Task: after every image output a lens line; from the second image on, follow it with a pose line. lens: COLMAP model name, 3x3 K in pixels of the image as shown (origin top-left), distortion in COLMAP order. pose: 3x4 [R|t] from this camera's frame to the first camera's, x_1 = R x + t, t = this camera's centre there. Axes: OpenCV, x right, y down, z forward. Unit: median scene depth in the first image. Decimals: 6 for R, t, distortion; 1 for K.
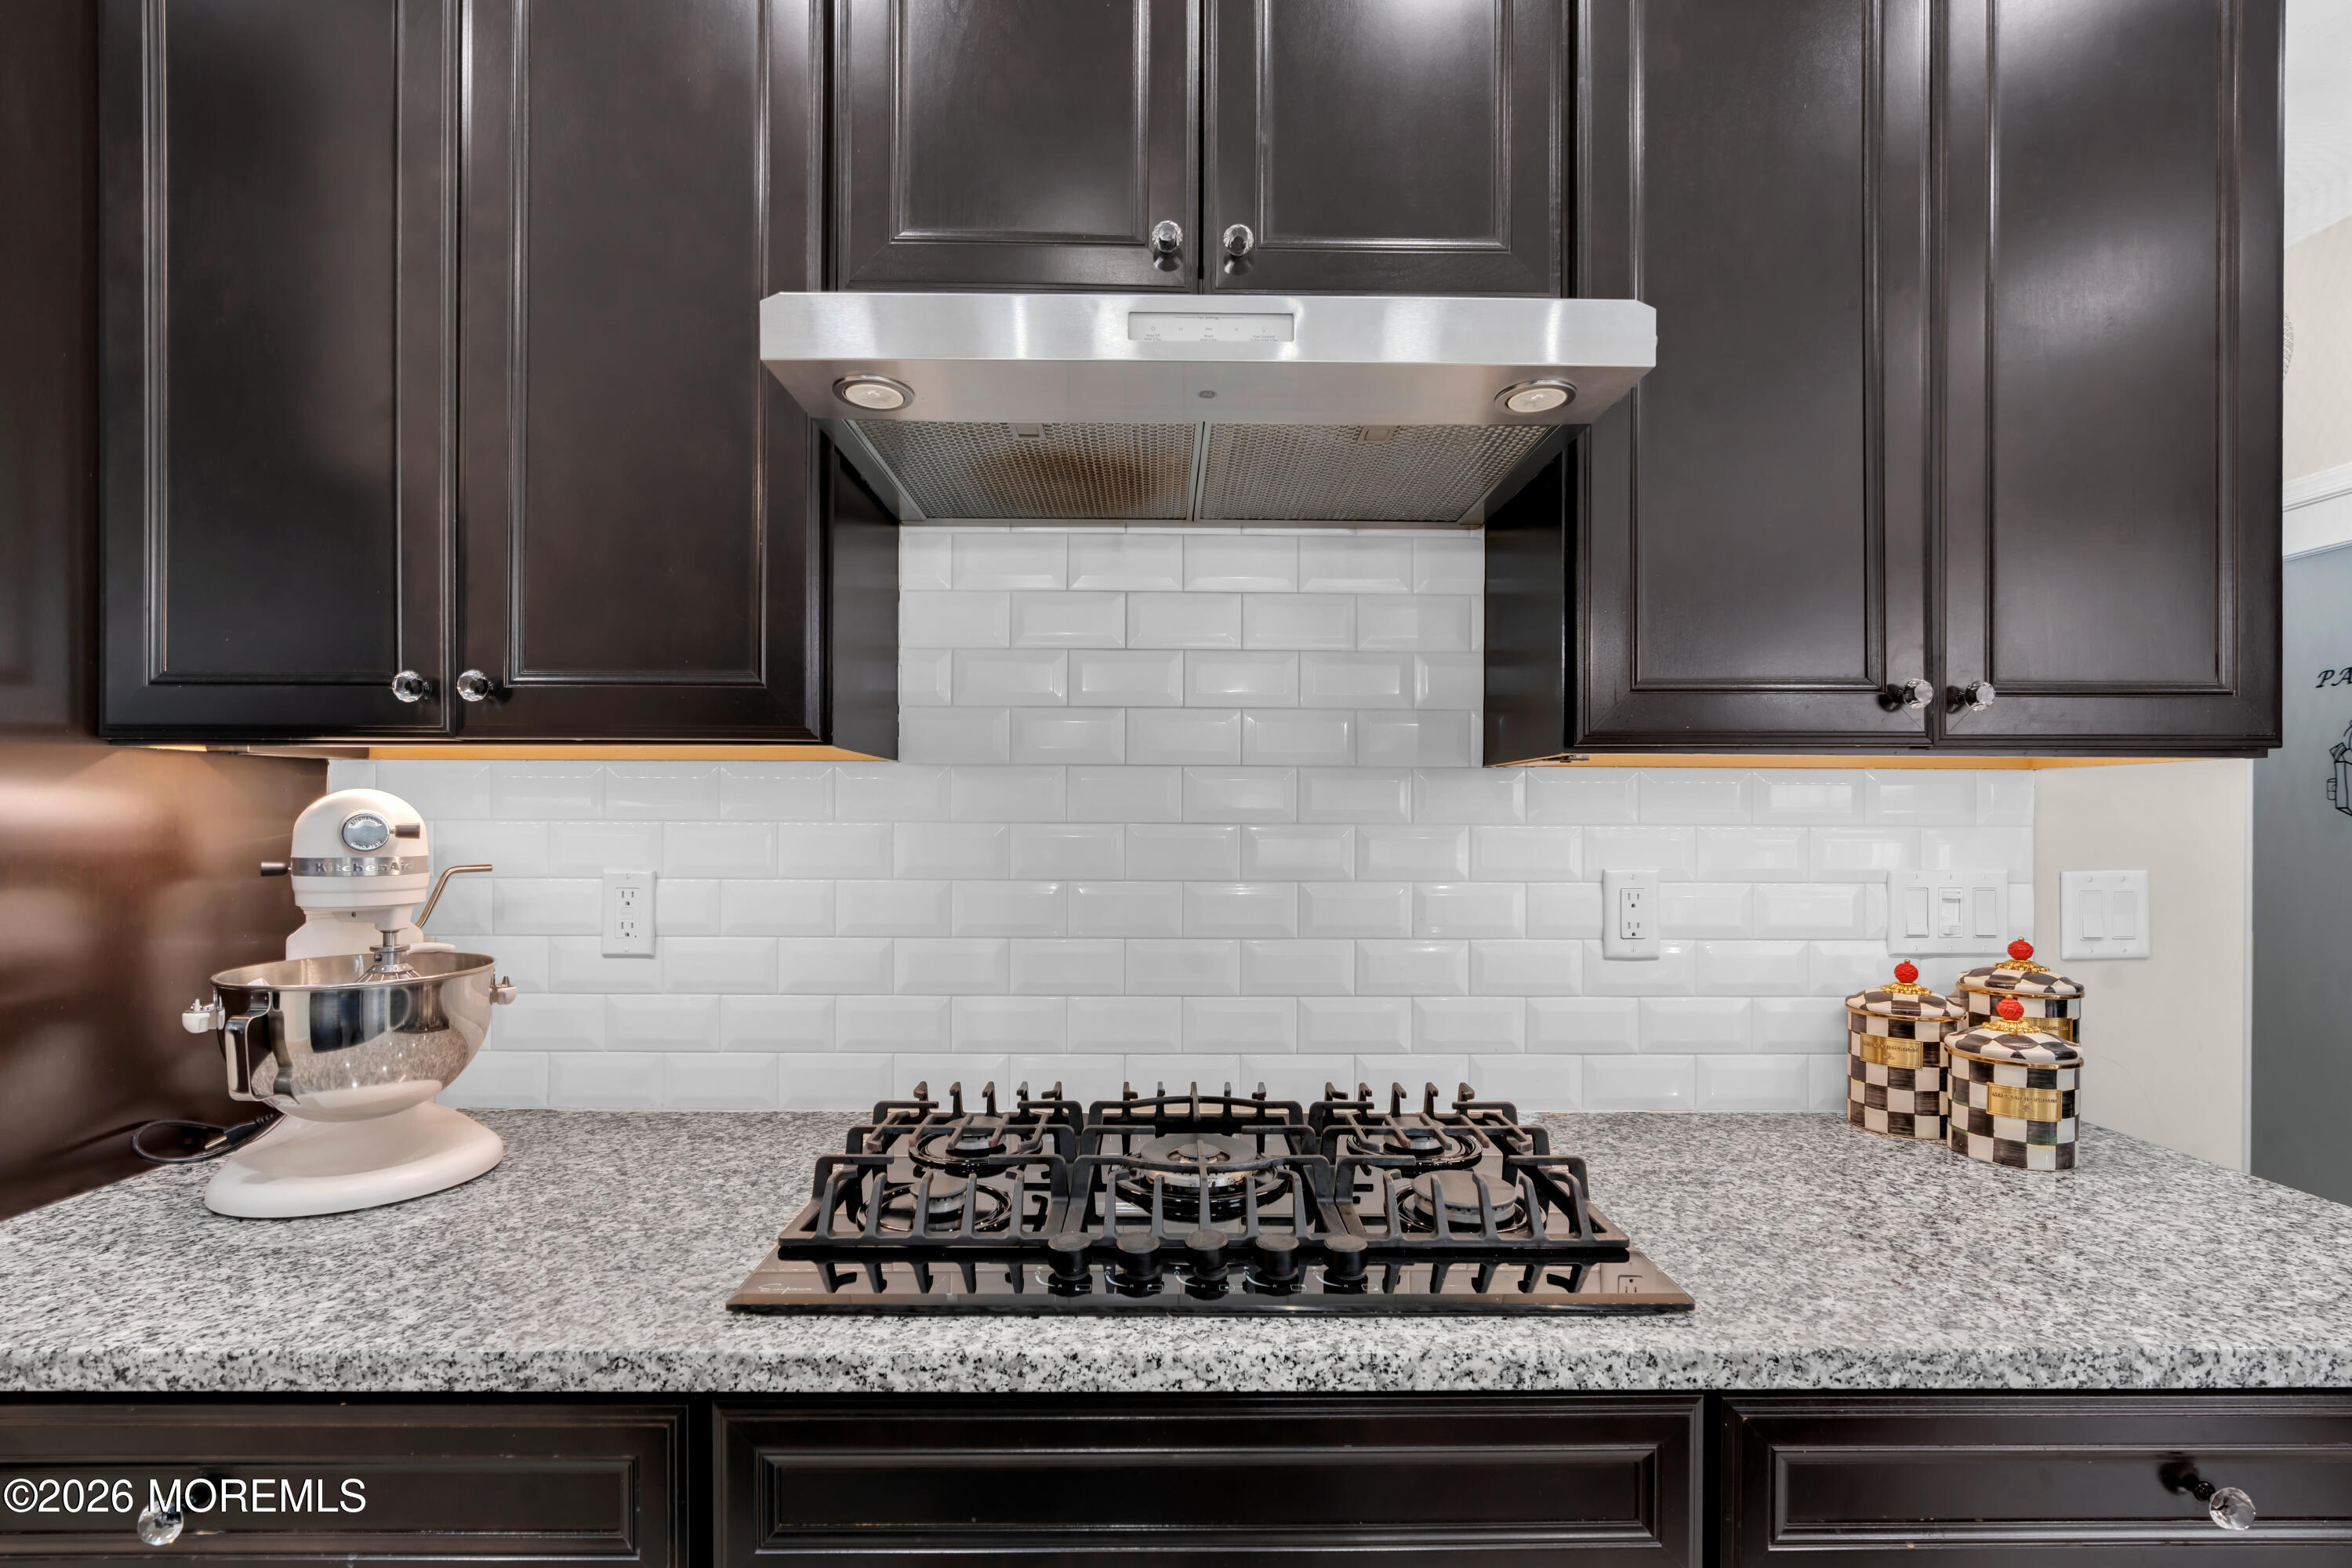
lens RADIAL K [[1059.2, 0, 1185.8], [0, 1059.2, 828.6], [0, 0, 1]] dist [-0.004868, 0.000898]
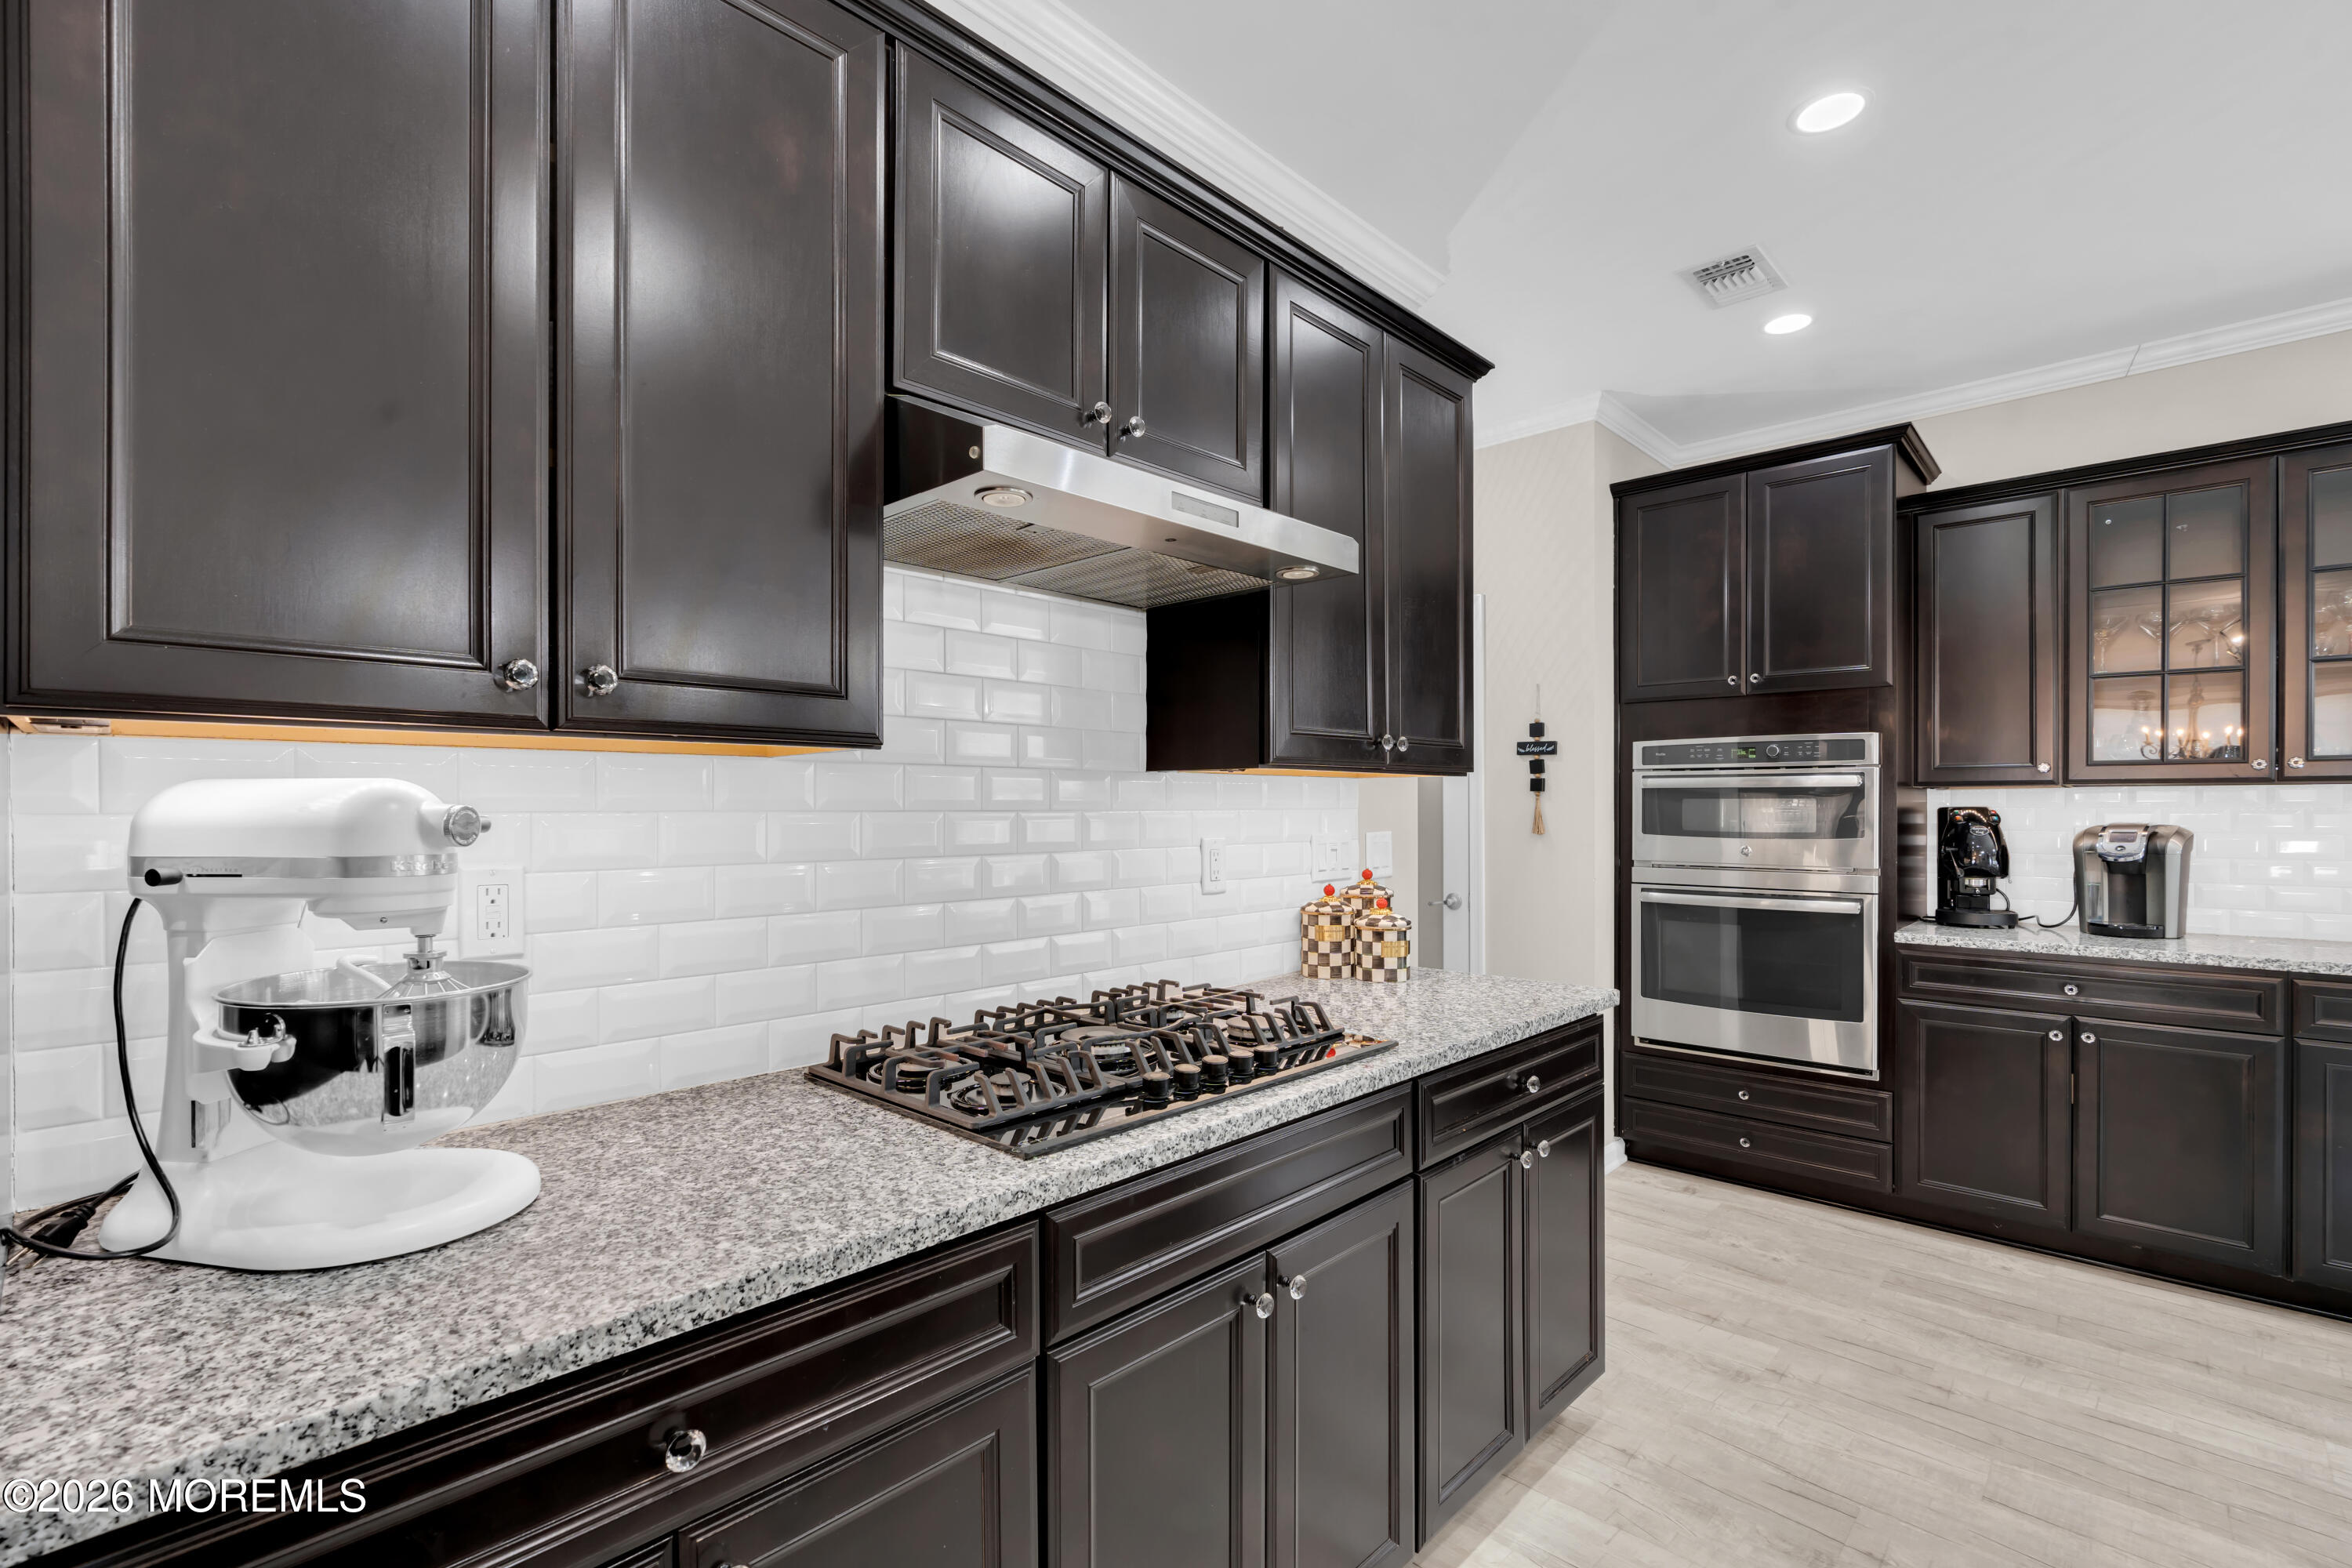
lens RADIAL K [[1035.0, 0, 1187.3], [0, 1035.0, 807.8], [0, 0, 1]] dist [-0.003483, -0.000305]
pose [[0.701415, -0.005117, 0.712735, -0.928587], [0.010215, 0.999944, -0.002874, -0.003150], [-0.712680, 0.009297, 0.701427, -0.090416]]
